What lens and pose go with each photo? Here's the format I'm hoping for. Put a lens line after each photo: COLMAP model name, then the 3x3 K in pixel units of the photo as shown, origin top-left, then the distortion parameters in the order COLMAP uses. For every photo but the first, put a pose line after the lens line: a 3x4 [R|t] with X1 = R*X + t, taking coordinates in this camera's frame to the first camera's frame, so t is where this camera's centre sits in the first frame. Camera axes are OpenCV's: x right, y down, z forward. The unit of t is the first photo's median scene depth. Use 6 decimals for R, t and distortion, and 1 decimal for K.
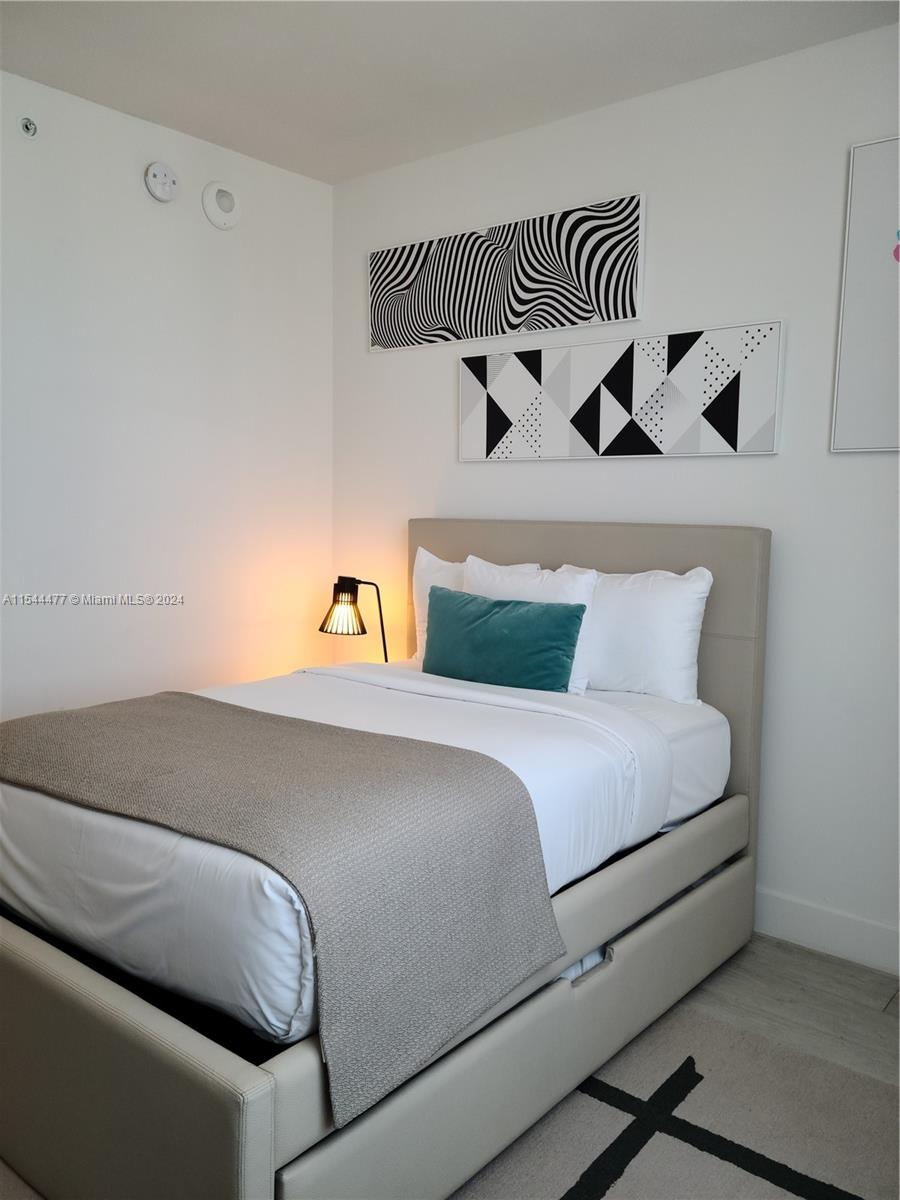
lens RADIAL K [[960.8, 0, 442.0], [0, 960.8, 599.6], [0, 0, 1]] dist [0.134852, -0.114081]
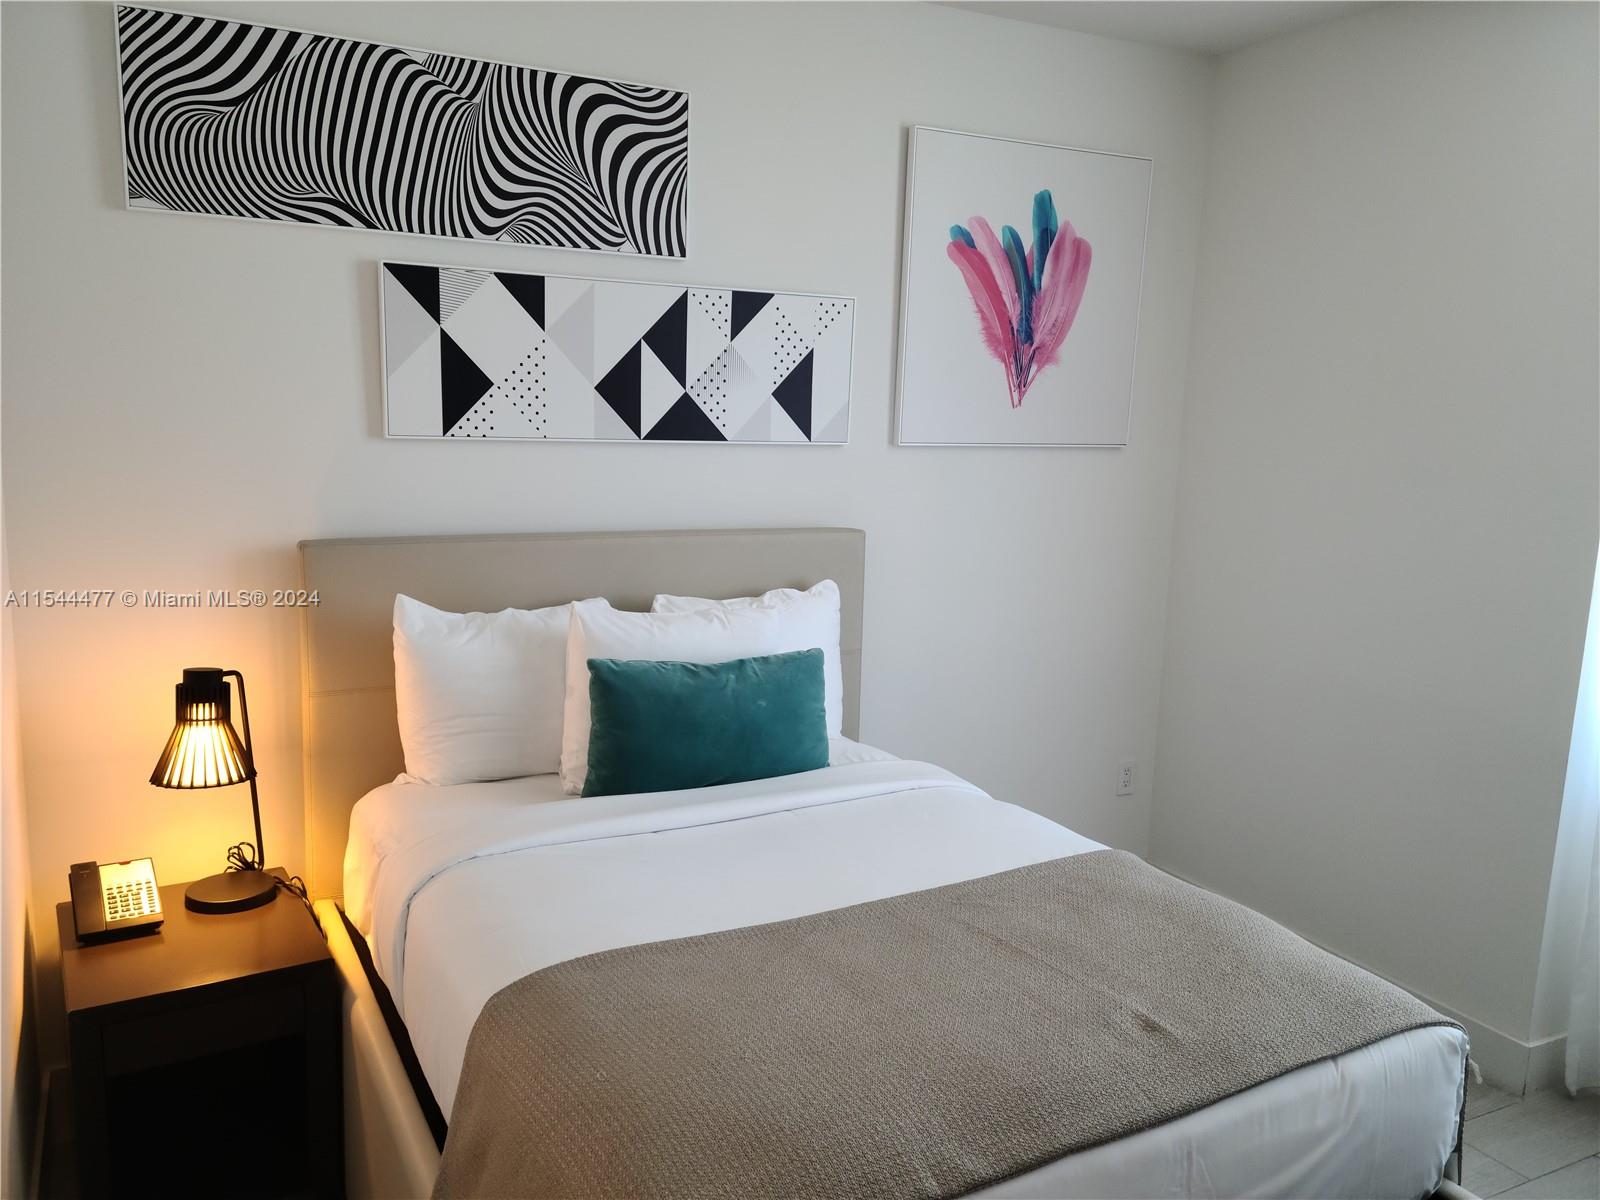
lens RADIAL K [[1281.1, 0, 800.0], [0, 1281.1, 600.0], [0, 0, 1]] dist [0.134852, -0.114081]
pose [[0.393678, -0.140657, 0.908424, -0.691854], [0.074467, 0.989856, 0.120994, -0.138747], [-0.916227, 0.020015, 0.400158, 0.511502]]
